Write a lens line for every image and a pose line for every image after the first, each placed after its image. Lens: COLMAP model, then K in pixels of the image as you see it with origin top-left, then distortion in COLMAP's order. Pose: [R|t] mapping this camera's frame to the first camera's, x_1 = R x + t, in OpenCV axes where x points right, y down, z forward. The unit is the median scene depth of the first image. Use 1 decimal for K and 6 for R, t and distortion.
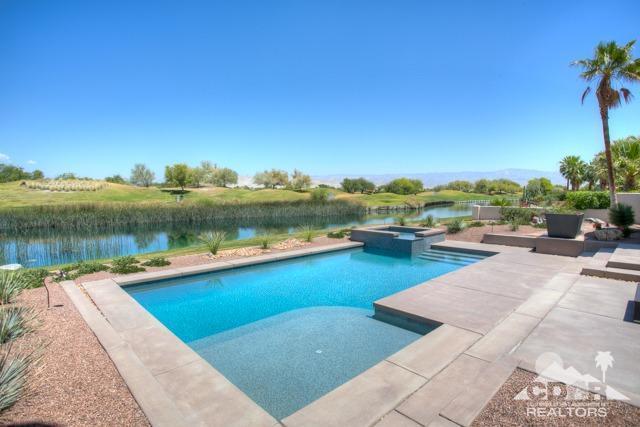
lens RADIAL K [[329.3, 0, 319.2], [0, 329.3, 193.8], [0, 0, 1]] dist [-0.030436, 0.001917]
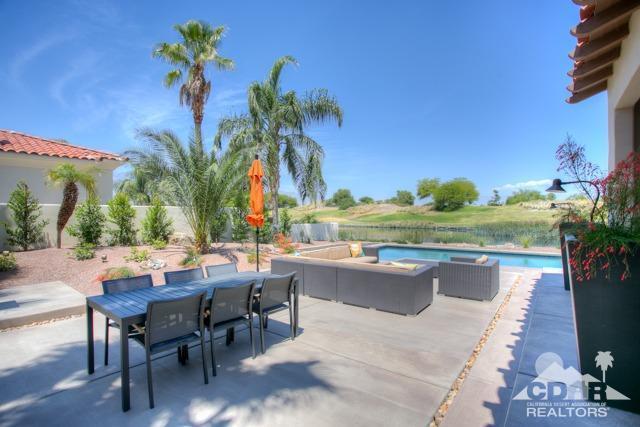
lens RADIAL K [[310.4, 0, 320.0], [0, 310.4, 213.5], [0, 0, 1]] dist [-0.066031, 0.029019]
pose [[0.139617, 0.001280, -0.990205, 0.196031], [0.000606, 0.999999, 0.001378, 0.002076], [0.990205, -0.000793, 0.139617, 0.009829]]
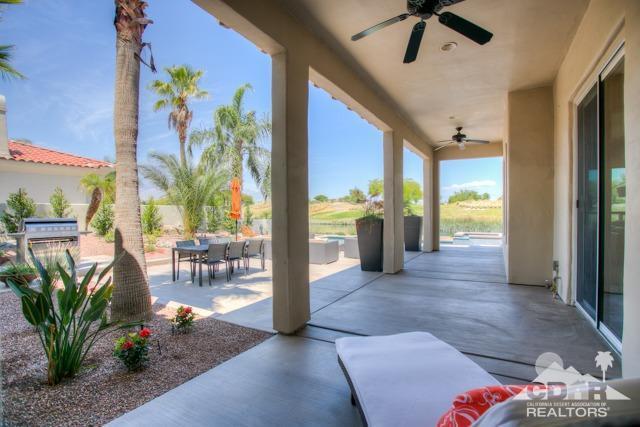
lens RADIAL K [[310.4, 0, 320.0], [0, 310.4, 213.5], [0, 0, 1]] dist [-0.066031, 0.029019]
pose [[0.278432, 0.007875, -0.960424, 0.256961], [0.000031, 0.999966, 0.008208, 0.002283], [0.960456, -0.002315, 0.278422, 0.001312]]
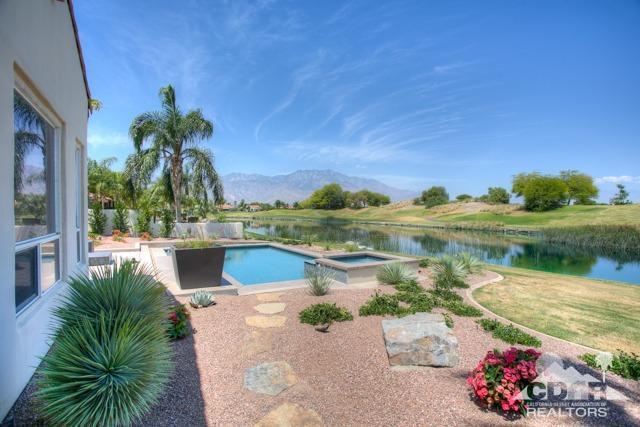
lens RADIAL K [[310.4, 0, 320.0], [0, 310.4, 213.5], [0, 0, 1]] dist [-0.066031, 0.029019]
pose [[-0.213409, 0.007165, -0.976937, 0.203887], [-0.007484, 0.999932, 0.008969, -0.001729], [0.976934, 0.009226, -0.213341, 0.214927]]
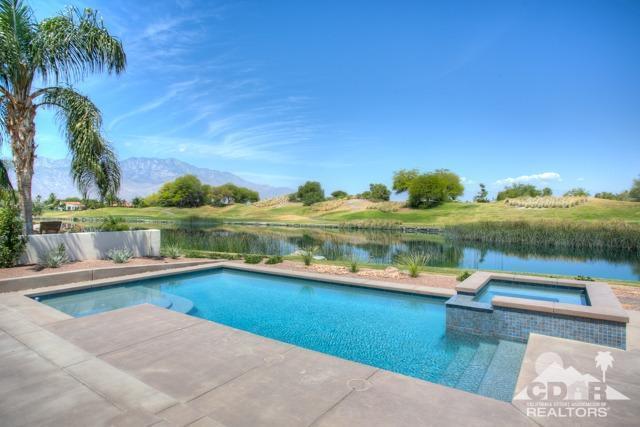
lens RADIAL K [[356.1, 0, 320.0], [0, 356.1, 213.5], [0, 0, 1]] dist [-0.061016, 0.041056]
pose [[0.203762, 0.011979, -0.978947, 0.135930], [-0.003531, 0.999928, 0.011500, -0.001113], [0.979014, 0.001113, 0.203789, 0.119858]]
